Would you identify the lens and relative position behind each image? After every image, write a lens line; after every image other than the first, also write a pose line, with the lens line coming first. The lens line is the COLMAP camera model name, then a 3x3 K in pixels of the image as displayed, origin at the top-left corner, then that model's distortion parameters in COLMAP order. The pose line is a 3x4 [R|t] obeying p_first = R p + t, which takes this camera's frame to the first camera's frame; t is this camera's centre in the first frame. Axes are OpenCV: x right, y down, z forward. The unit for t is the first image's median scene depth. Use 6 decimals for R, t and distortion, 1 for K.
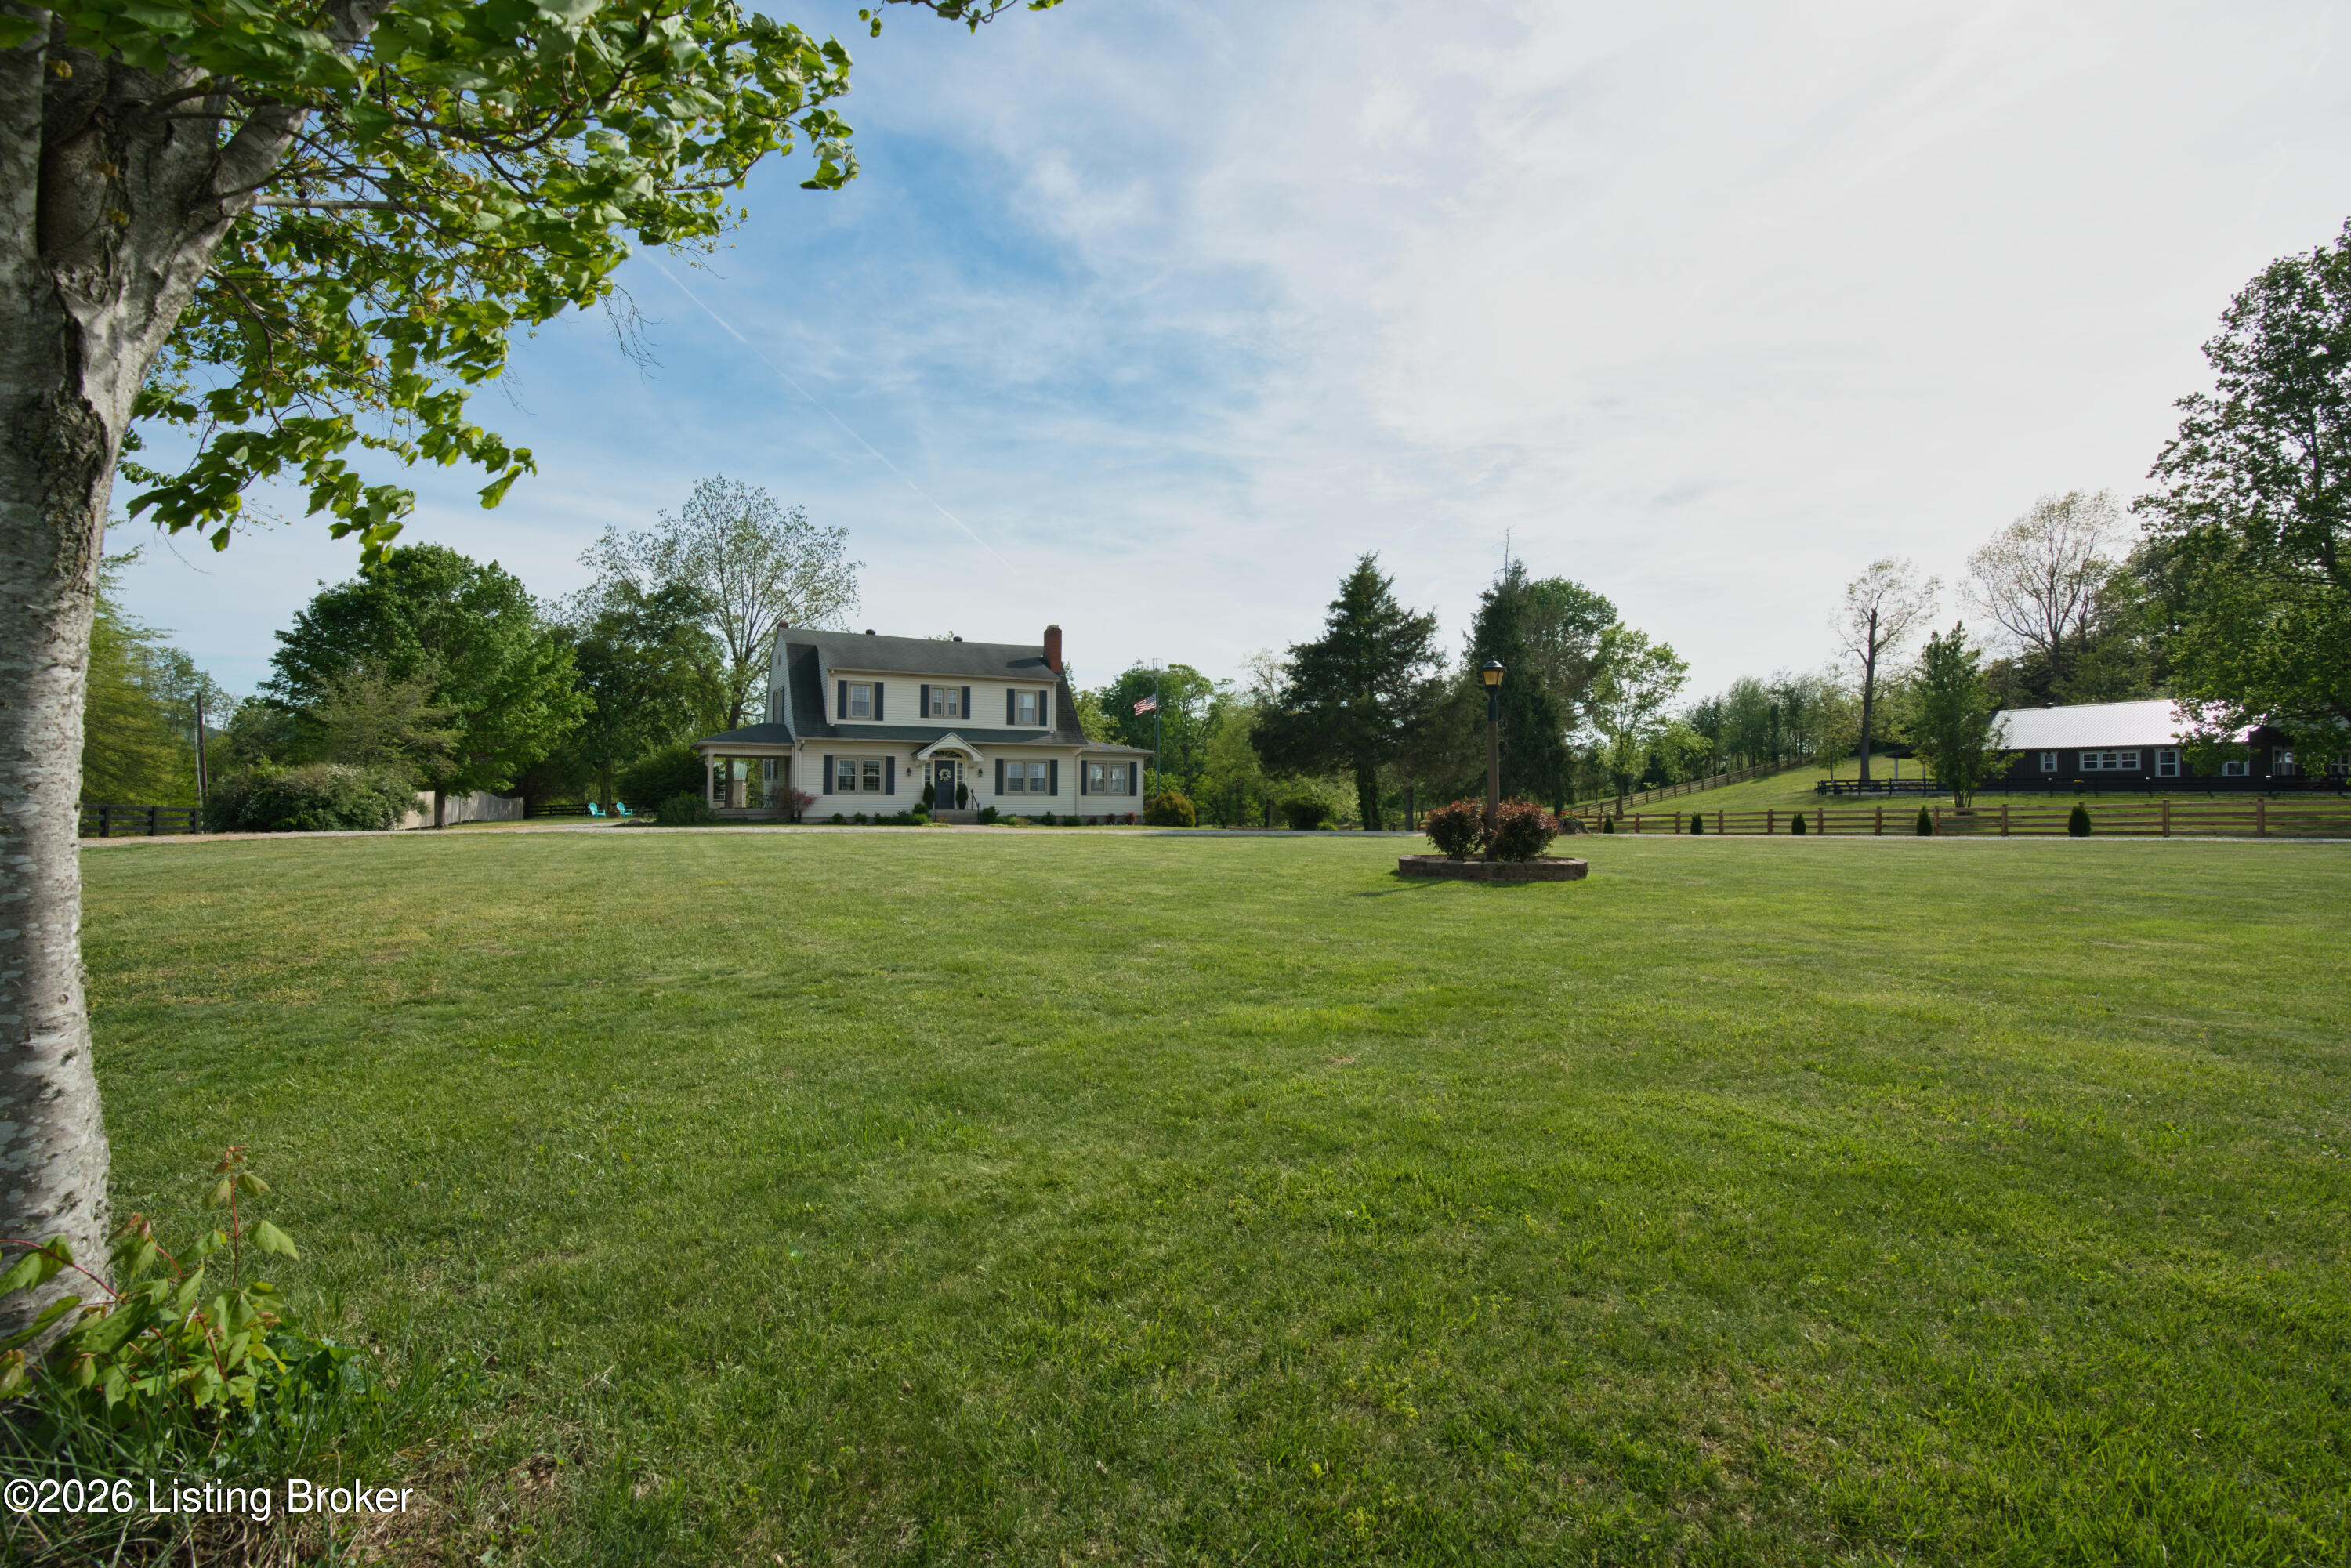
lens RADIAL K [[1081.2, 0, 1169.7], [0, 1081.2, 780.0], [0, 0, 1]] dist [-0.043189, 0.010709]
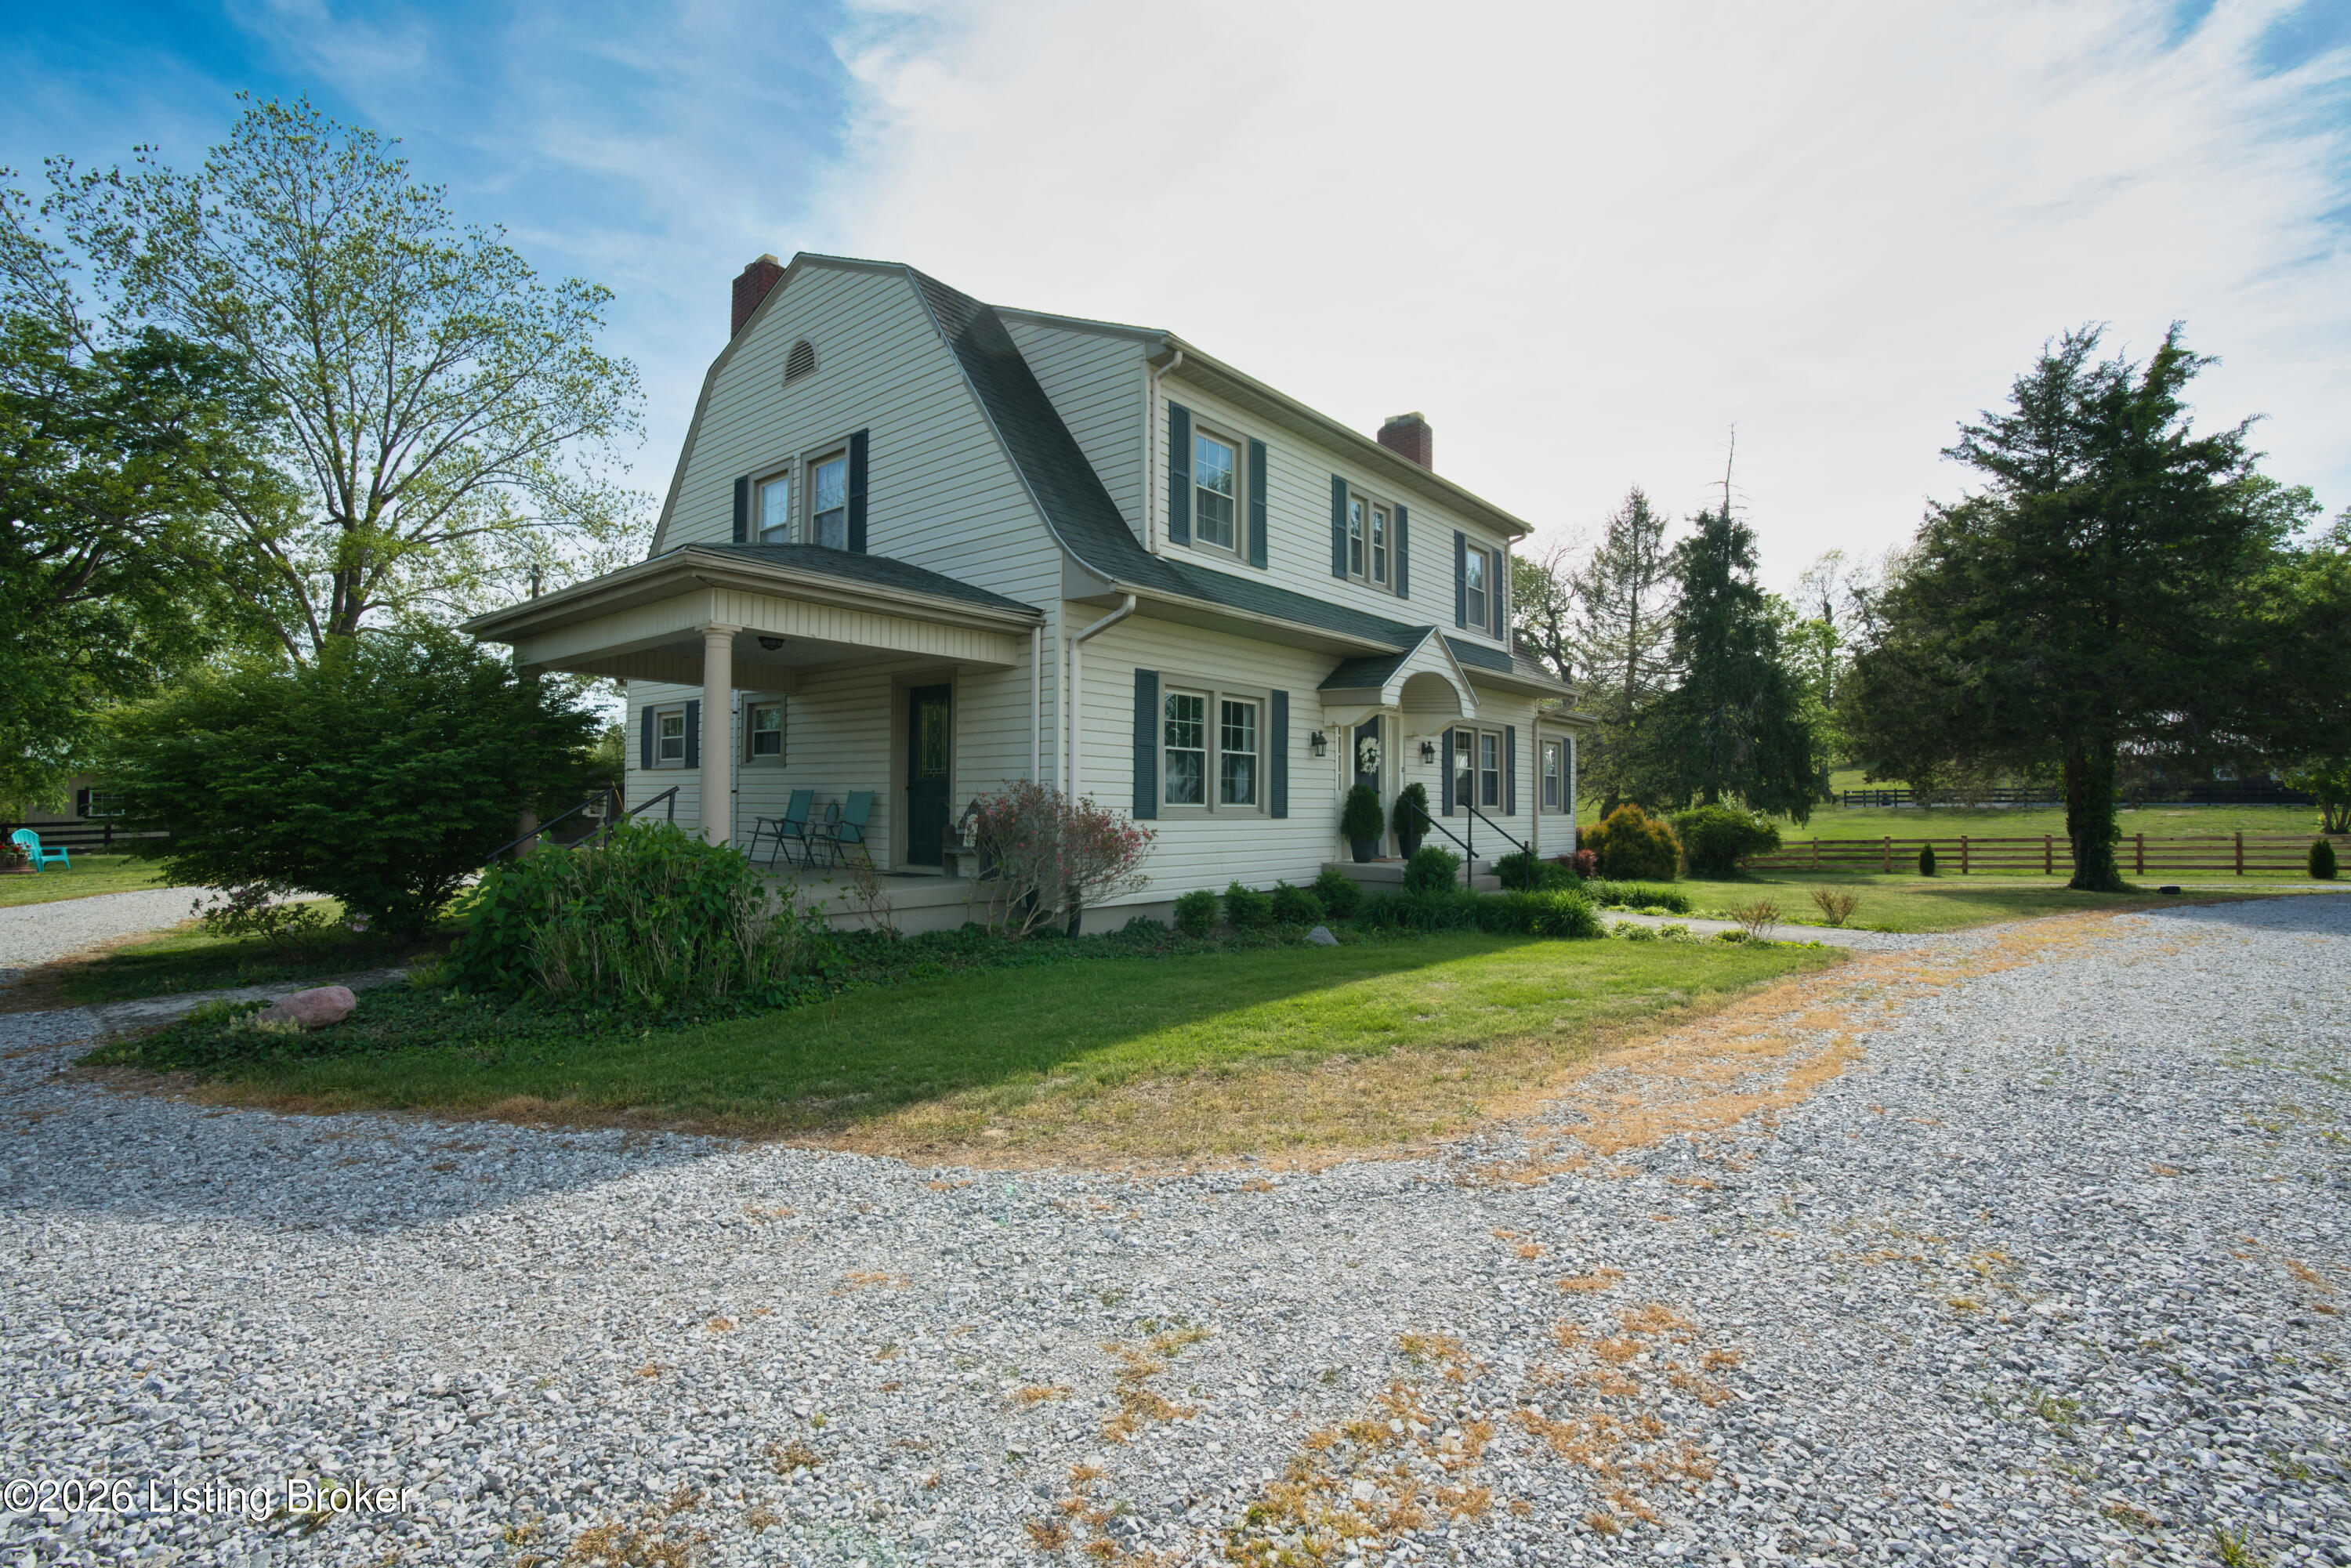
lens RADIAL K [[1081.2, 0, 1168.5], [0, 1081.2, 769.8], [0, 0, 1]] dist [-0.043189, 0.010709]
pose [[0.924478, 0.011298, 0.381067, -0.404700], [-0.003840, 0.999786, -0.020325, 0.006202], [-0.381215, 0.017327, 0.924324, 0.737698]]
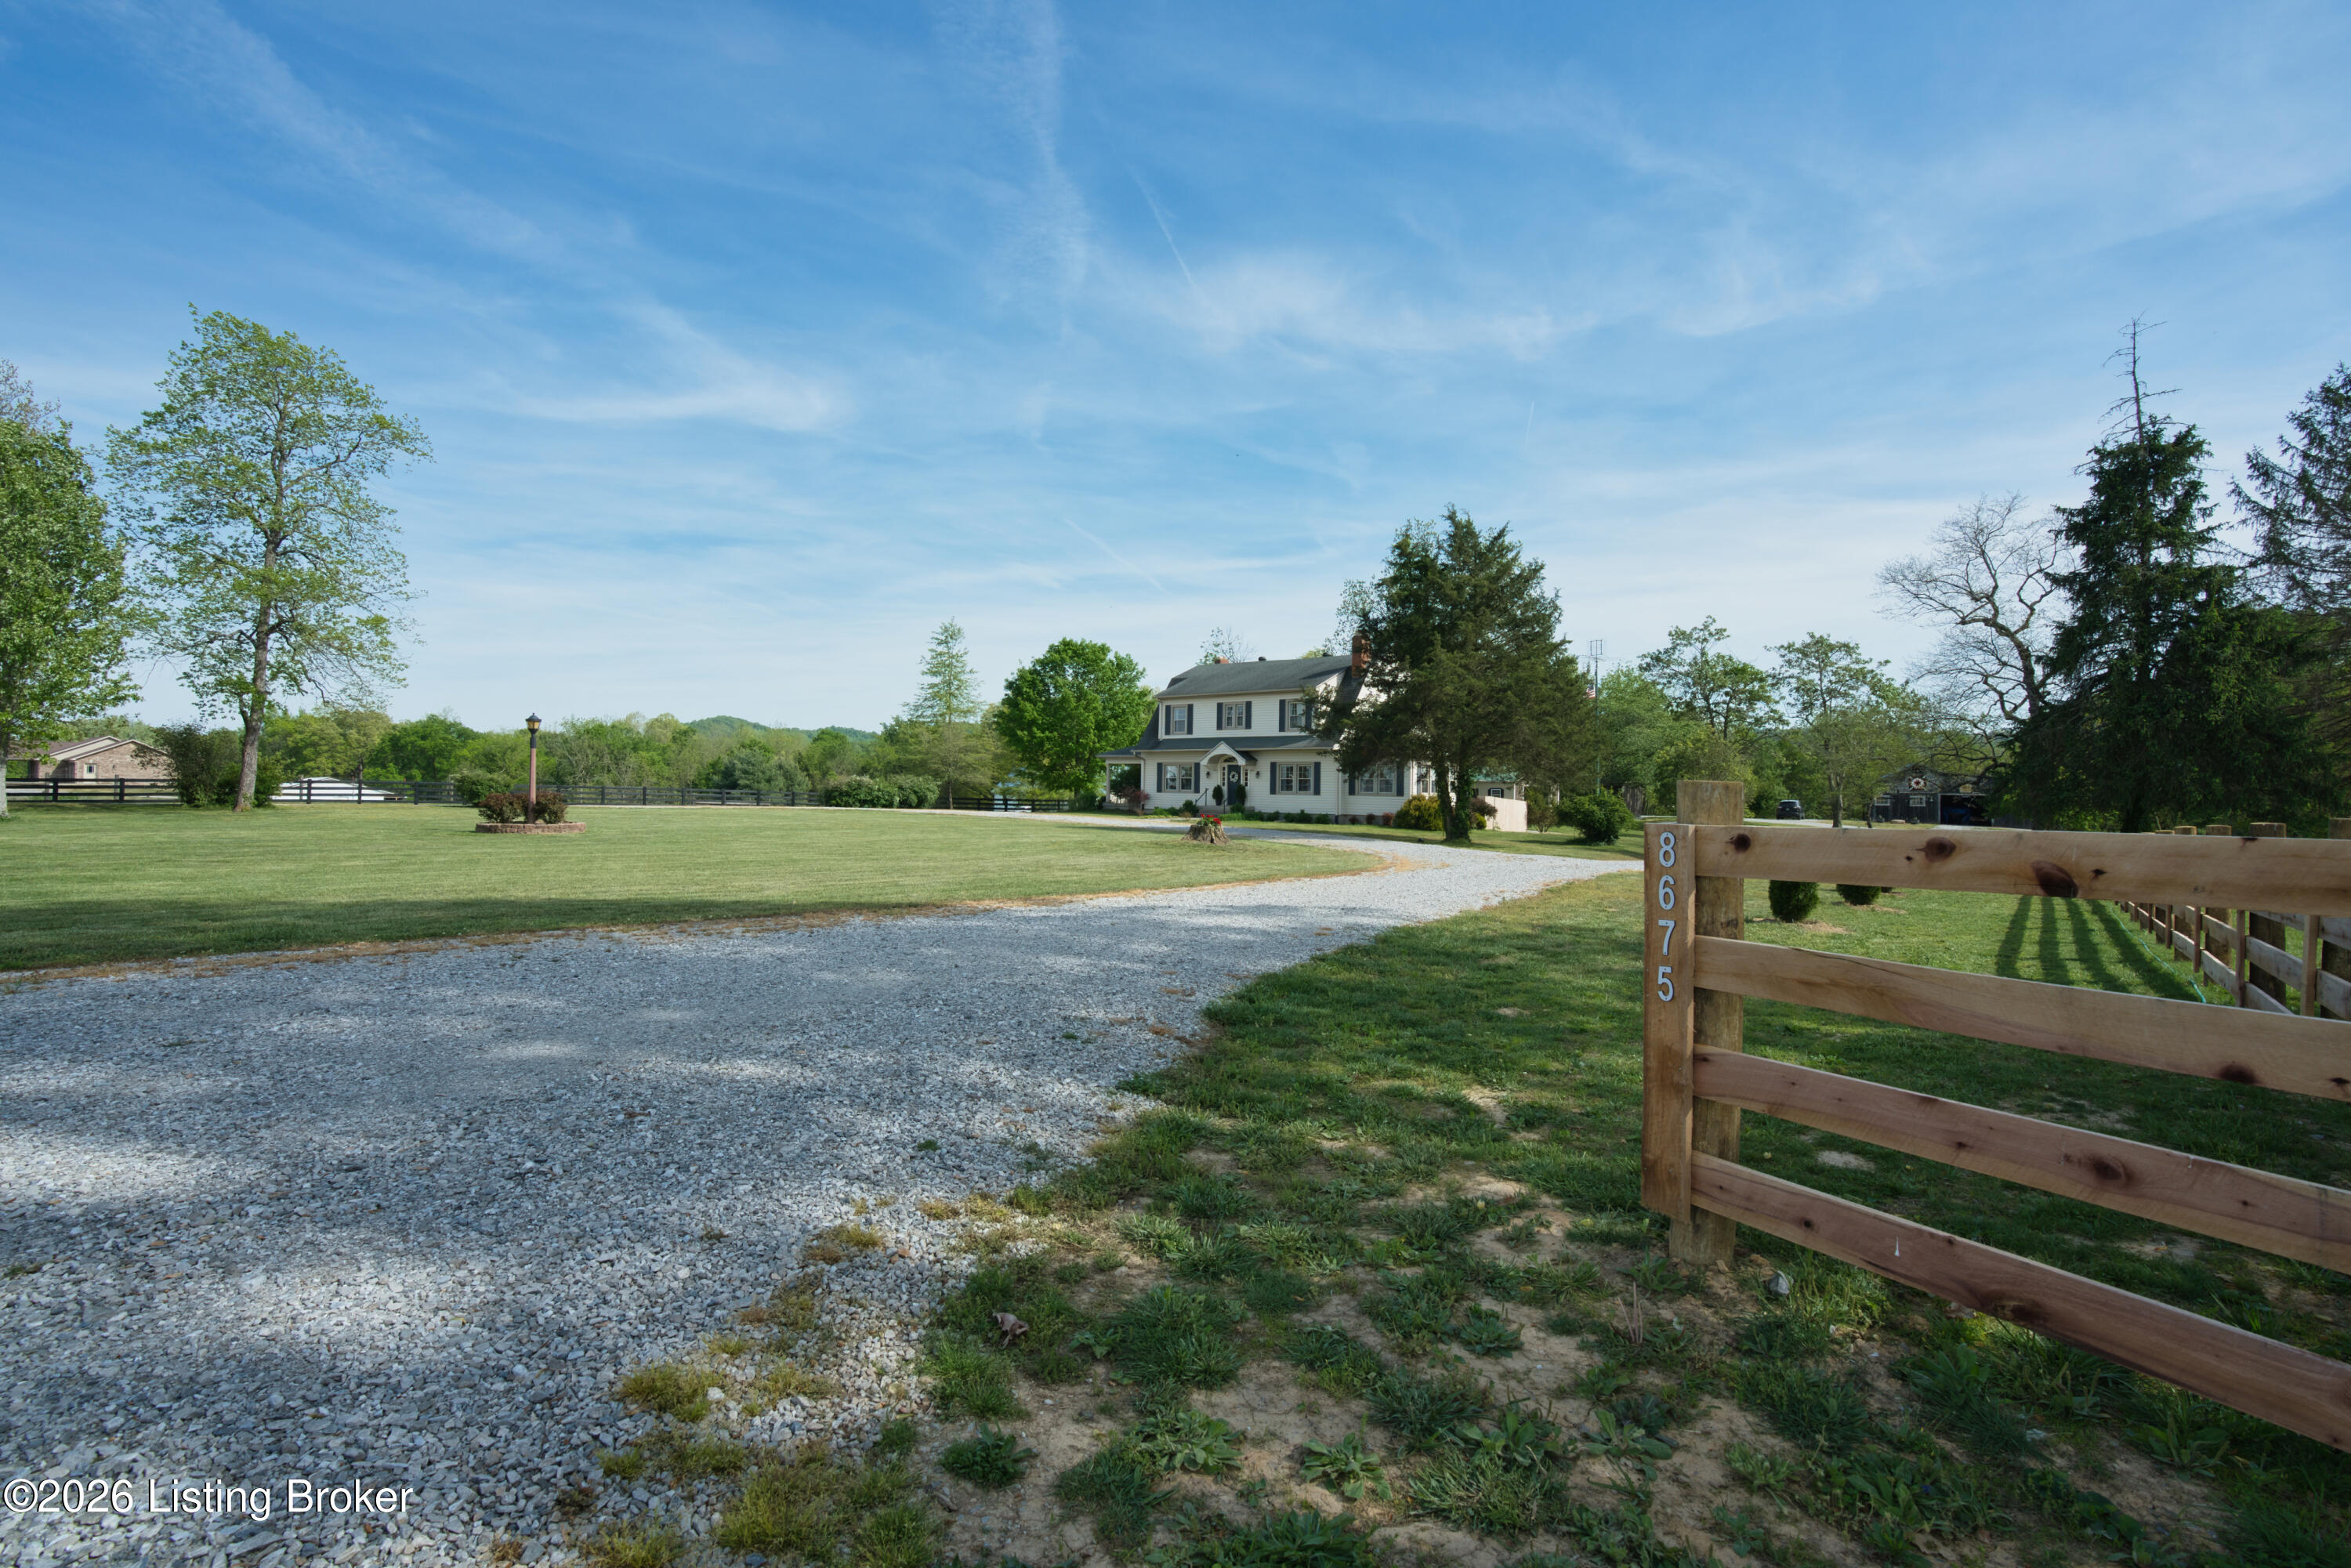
lens RADIAL K [[1117.0, 0, 1186.0], [0, 1117.0, 786.2], [0, 0, 1]] dist [-0.000132, 0.000002]
pose [[0.398713, -0.001050, -0.917075, 0.927167], [0.002870, 0.999996, 0.000103, 0.005410], [0.917071, -0.002673, 0.398714, 0.474749]]
